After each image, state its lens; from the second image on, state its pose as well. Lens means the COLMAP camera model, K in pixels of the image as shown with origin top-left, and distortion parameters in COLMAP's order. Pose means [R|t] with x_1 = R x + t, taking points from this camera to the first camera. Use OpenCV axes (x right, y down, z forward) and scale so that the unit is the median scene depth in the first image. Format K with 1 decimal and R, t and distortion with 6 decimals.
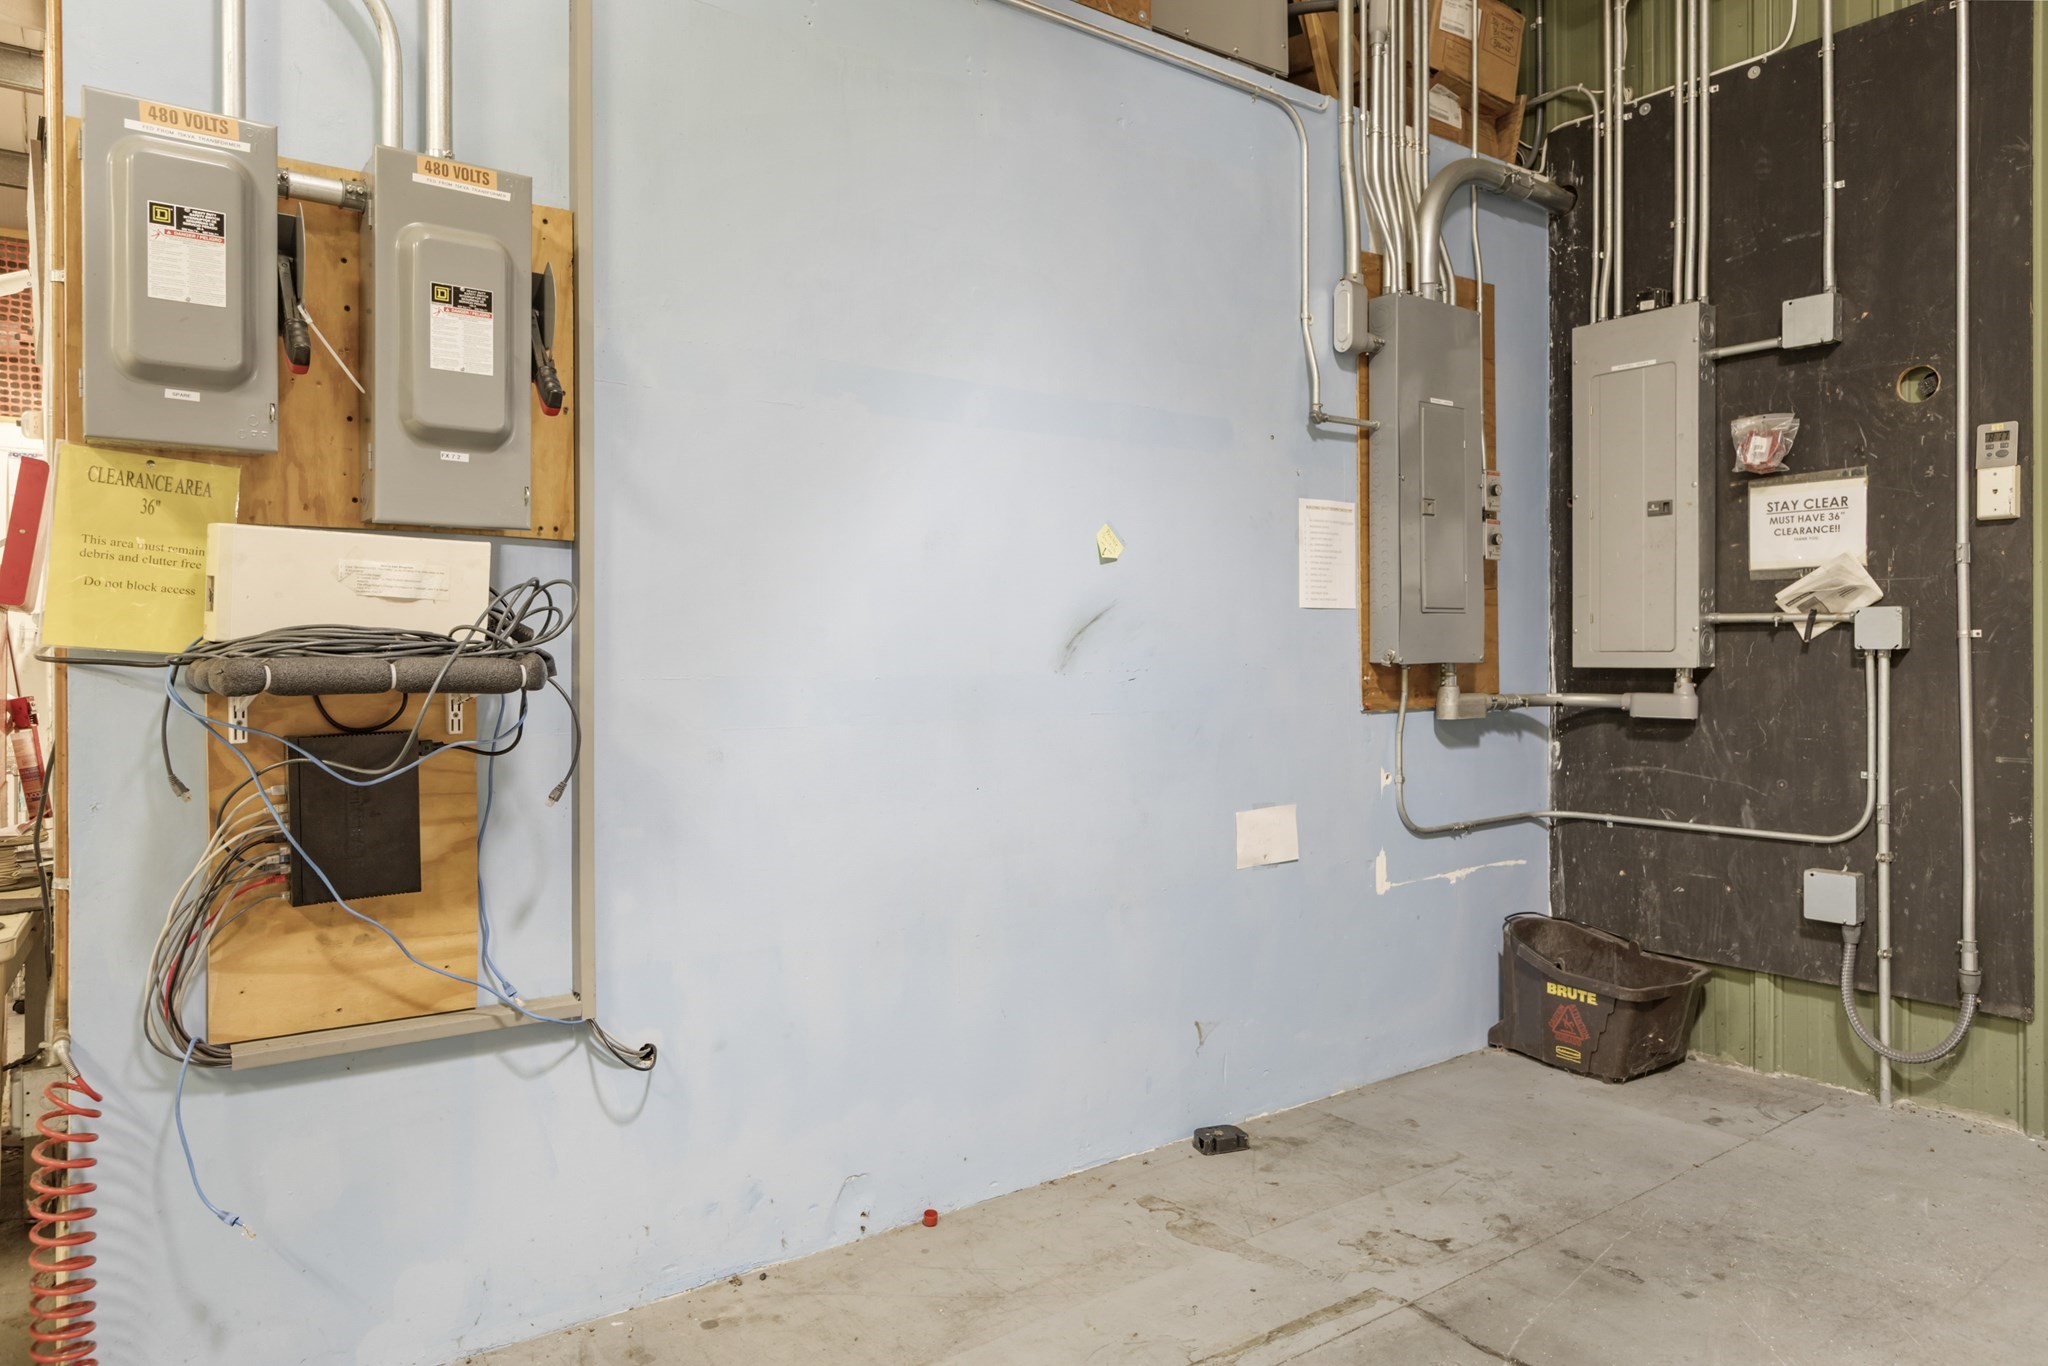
lens RADIAL K [[1307.4, 0, 1025.6], [0, 1307.4, 668.2], [0, 0, 1]] dist [-0.001424, -0.000460]
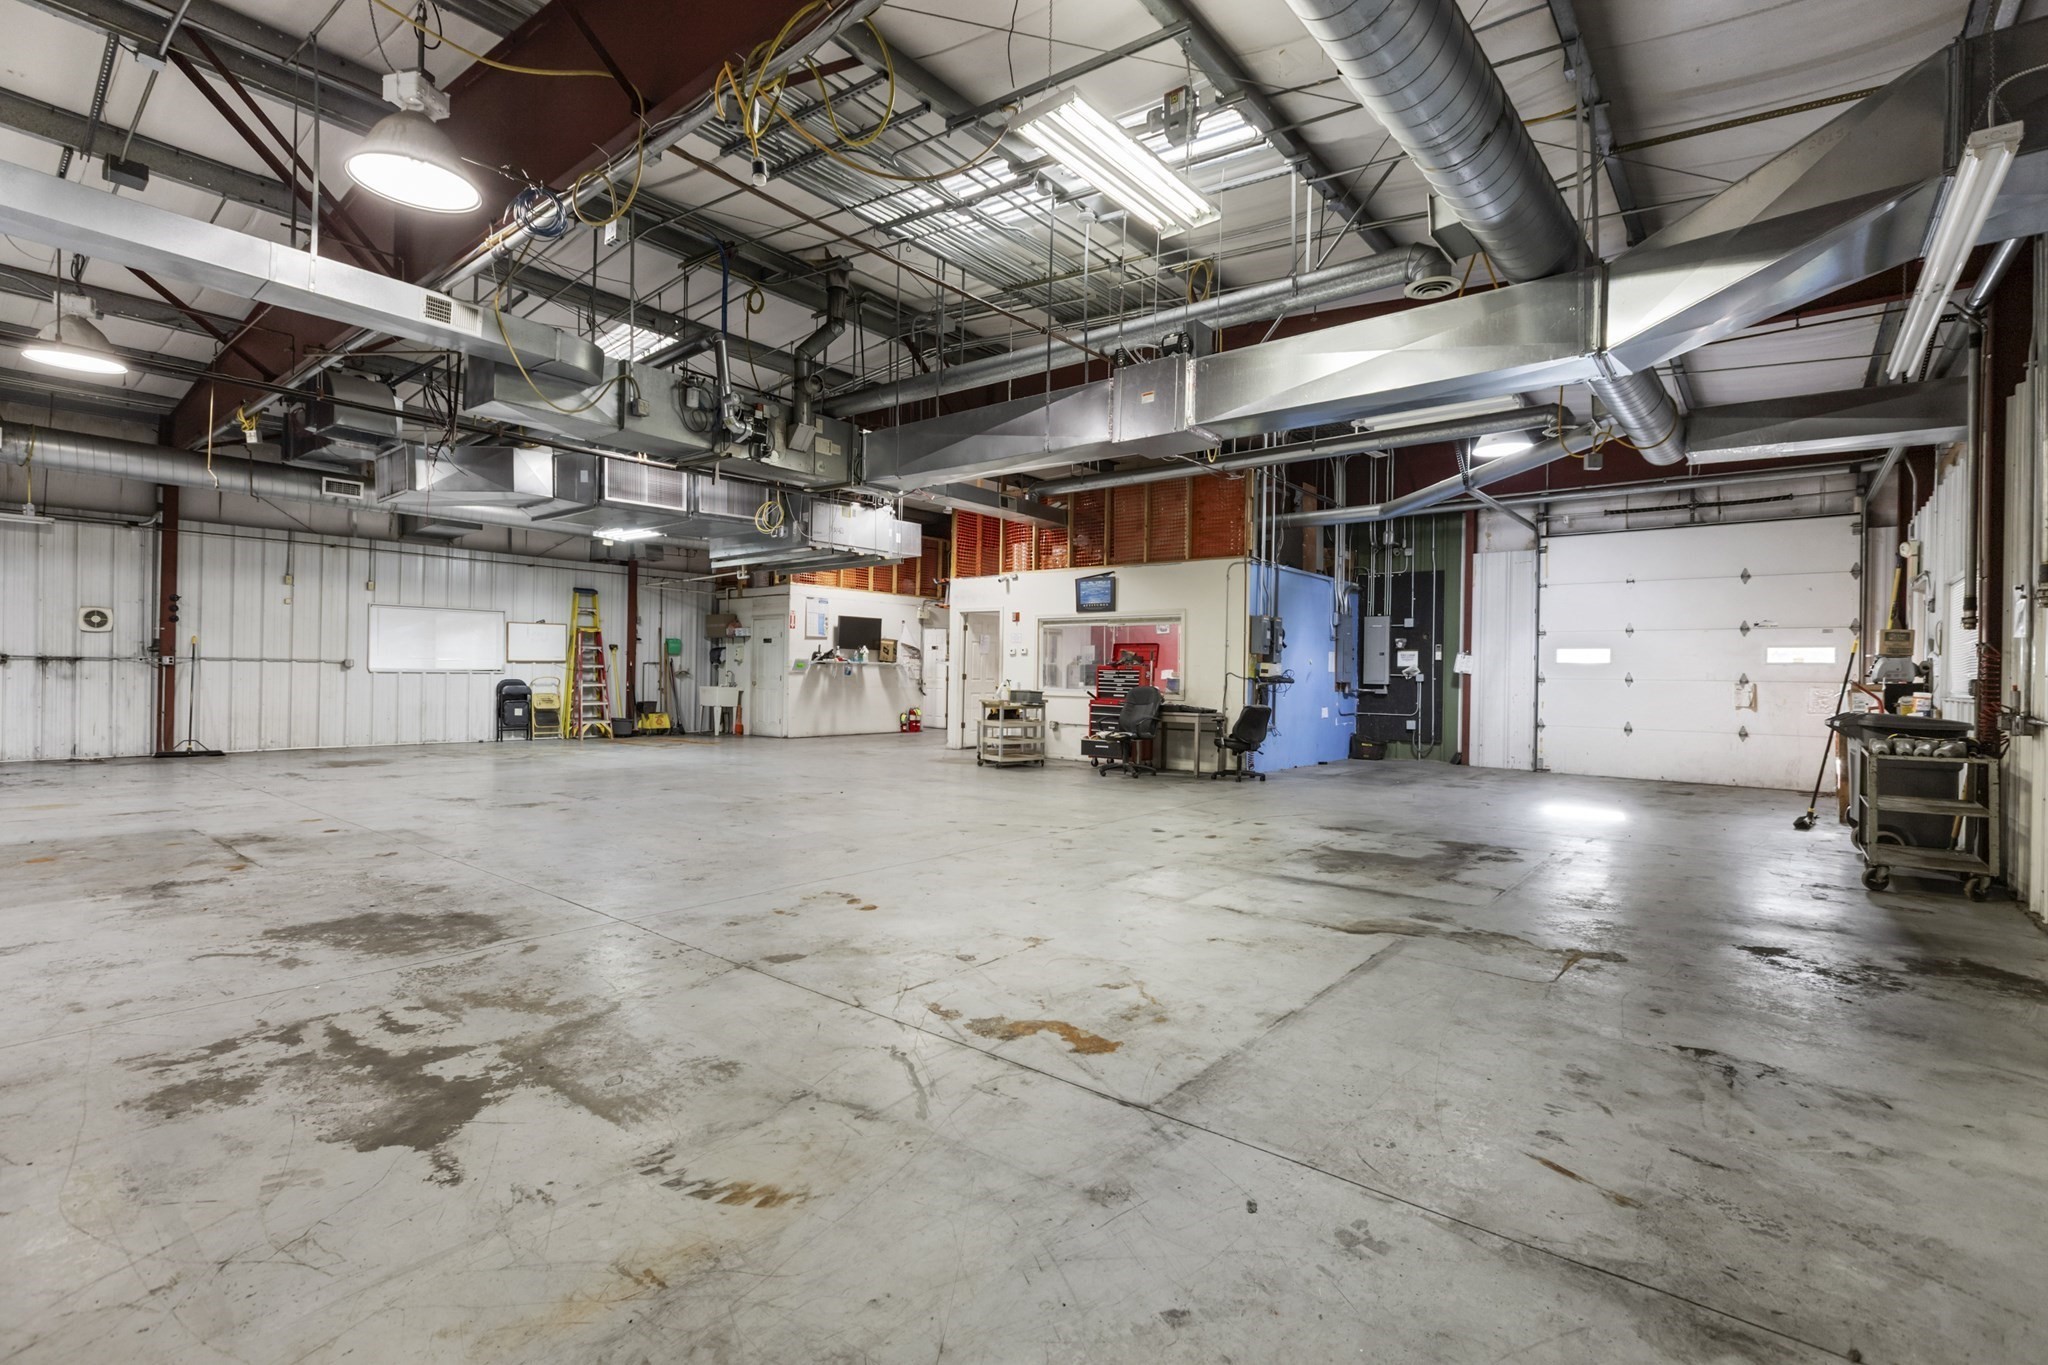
lens RADIAL K [[913.8, 0, 1021.4], [0, 913.8, 680.1], [0, 0, 1]] dist [0.002773, -0.000969]
pose [[0.969884, 0.016344, 0.243017, -1.856691], [-0.016083, 0.999866, -0.003061, 0.018124], [-0.243035, -0.000940, 0.970017, -2.272001]]
